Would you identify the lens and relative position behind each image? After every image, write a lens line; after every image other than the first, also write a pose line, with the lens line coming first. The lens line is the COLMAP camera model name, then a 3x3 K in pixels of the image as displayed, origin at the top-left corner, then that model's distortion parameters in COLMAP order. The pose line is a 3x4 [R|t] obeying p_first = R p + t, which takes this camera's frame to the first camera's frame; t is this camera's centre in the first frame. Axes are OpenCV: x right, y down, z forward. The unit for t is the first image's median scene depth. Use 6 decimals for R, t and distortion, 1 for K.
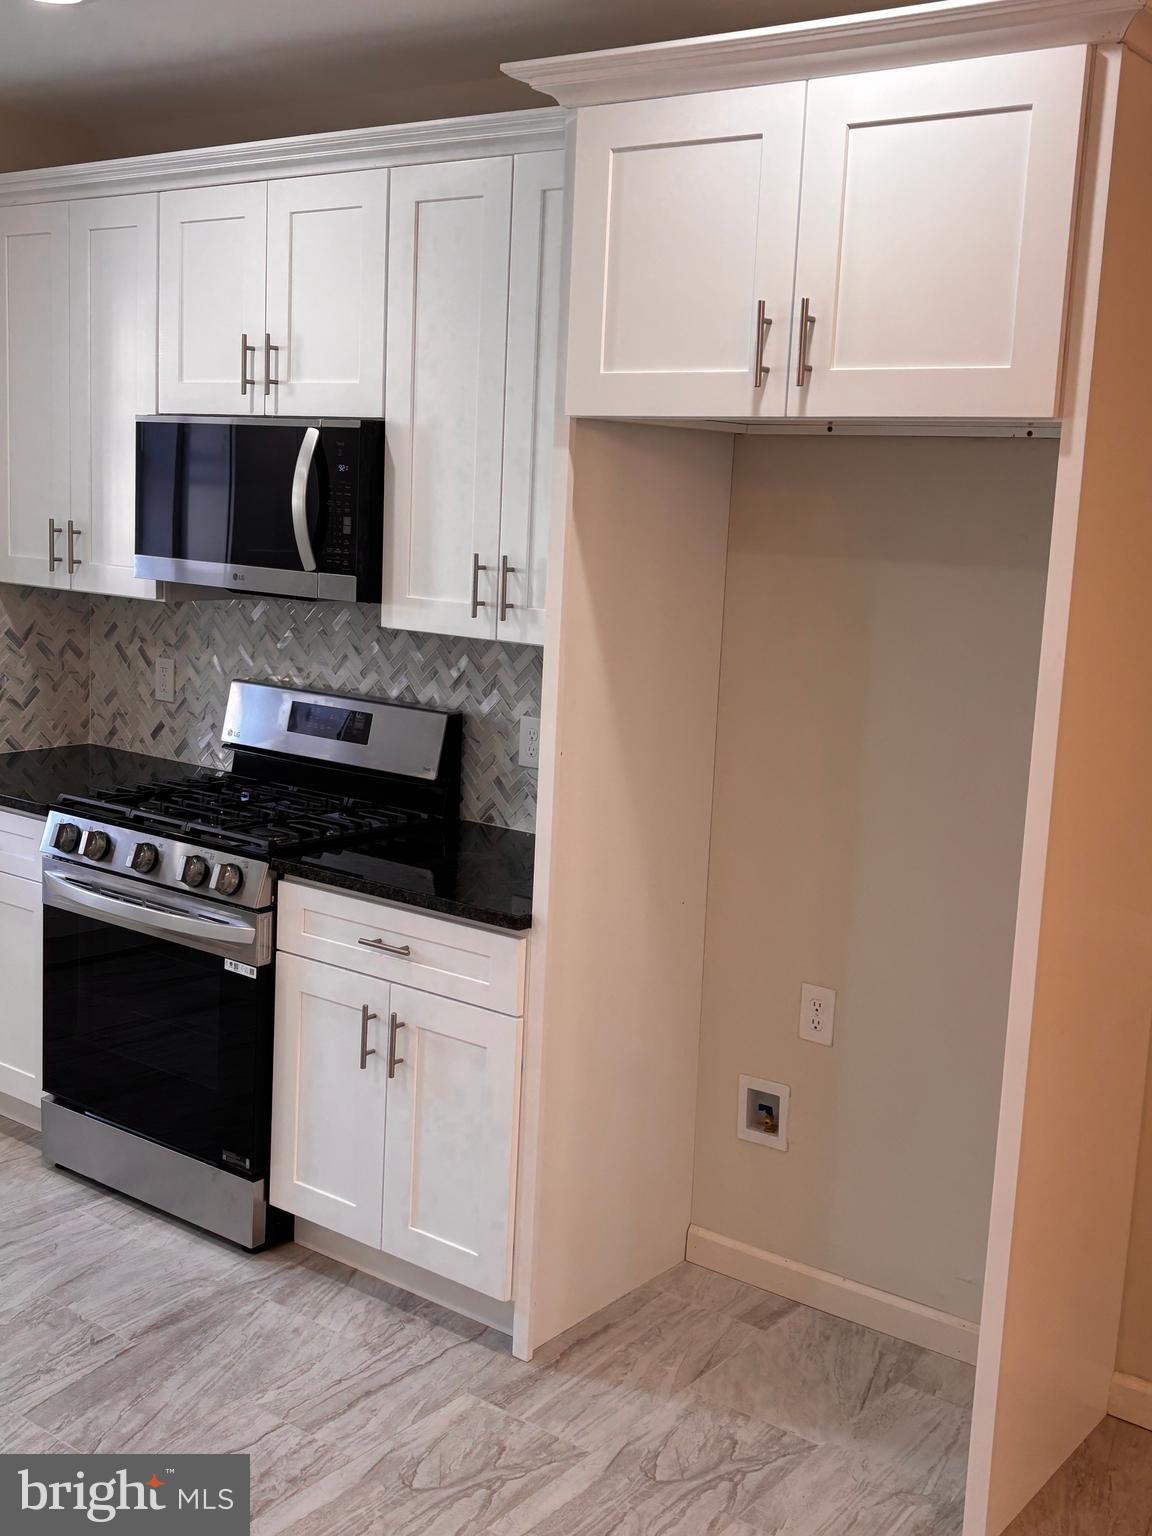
lens RADIAL K [[1676.0, 0, 586.8], [0, 1676.0, 776.5], [0, 0, 1]] dist [0.064495, 0.000000]
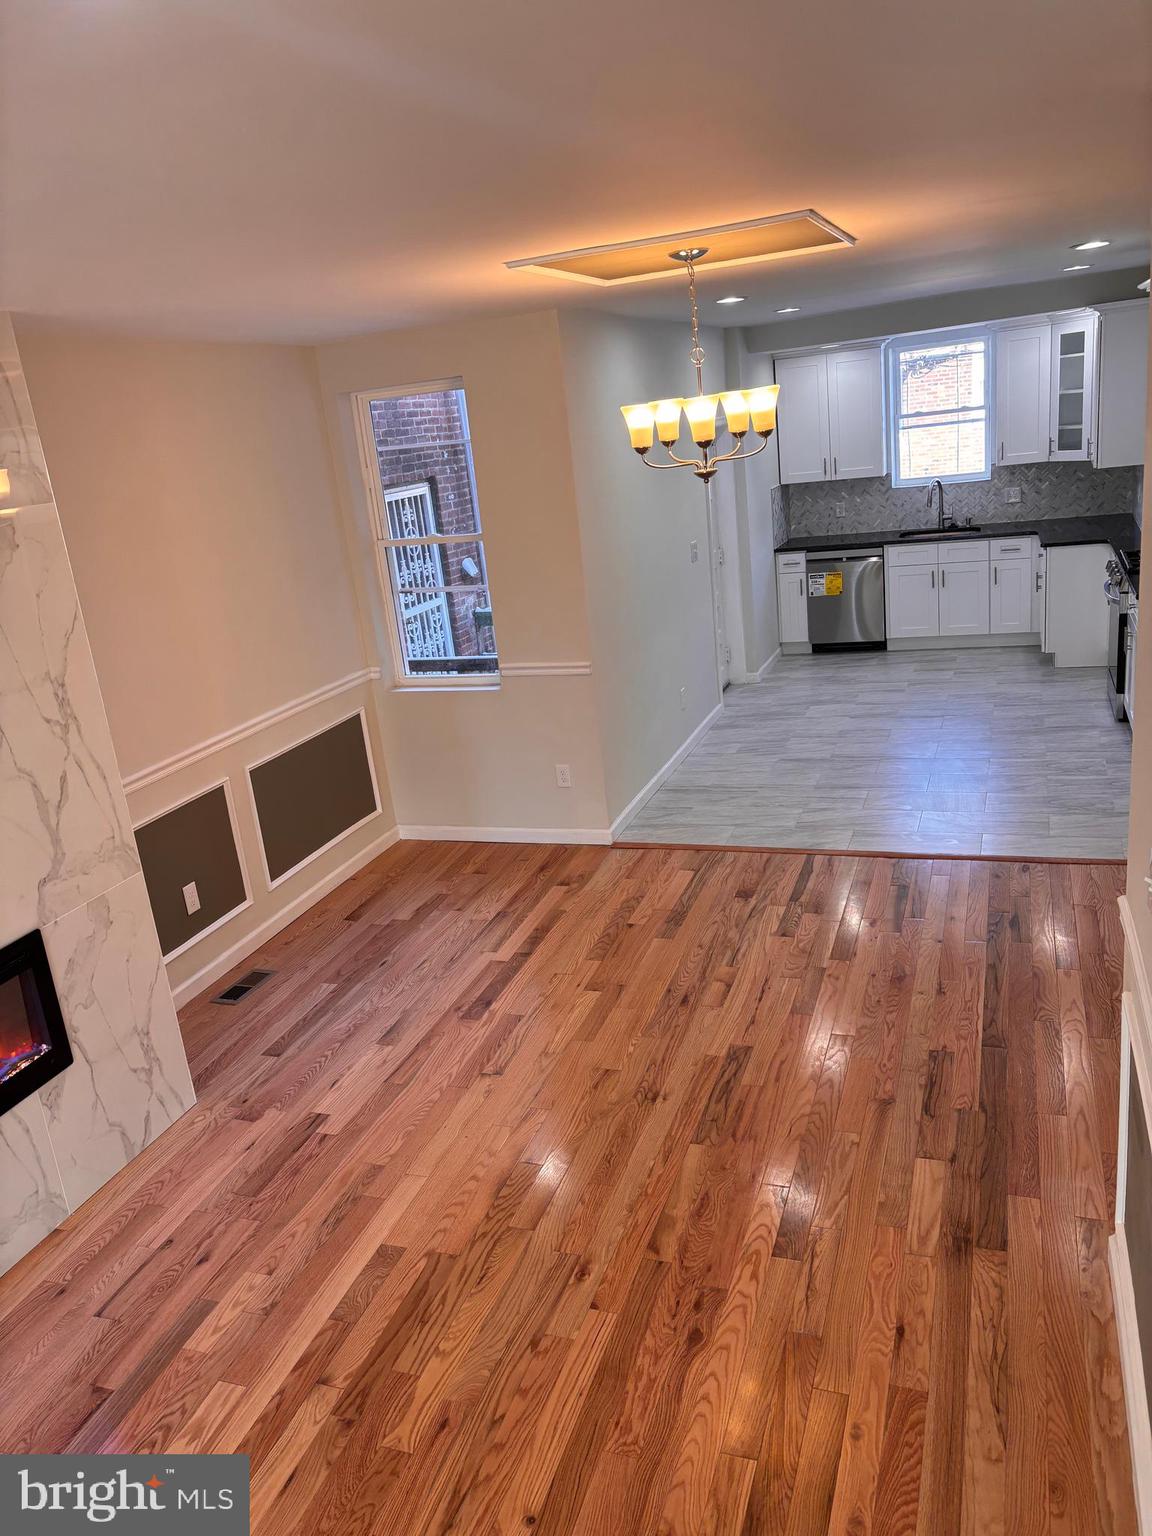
lens RADIAL K [[1155.0, 0, 561.5], [0, 1155.0, 775.1], [0, 0, 1]] dist [0.062032, -0.066101]
pose [[0.271521, 0.208336, -0.939613, 1.380942], [-0.034755, 0.977775, 0.206755, 0.009029], [0.961805, -0.023482, 0.272727, -0.392887]]
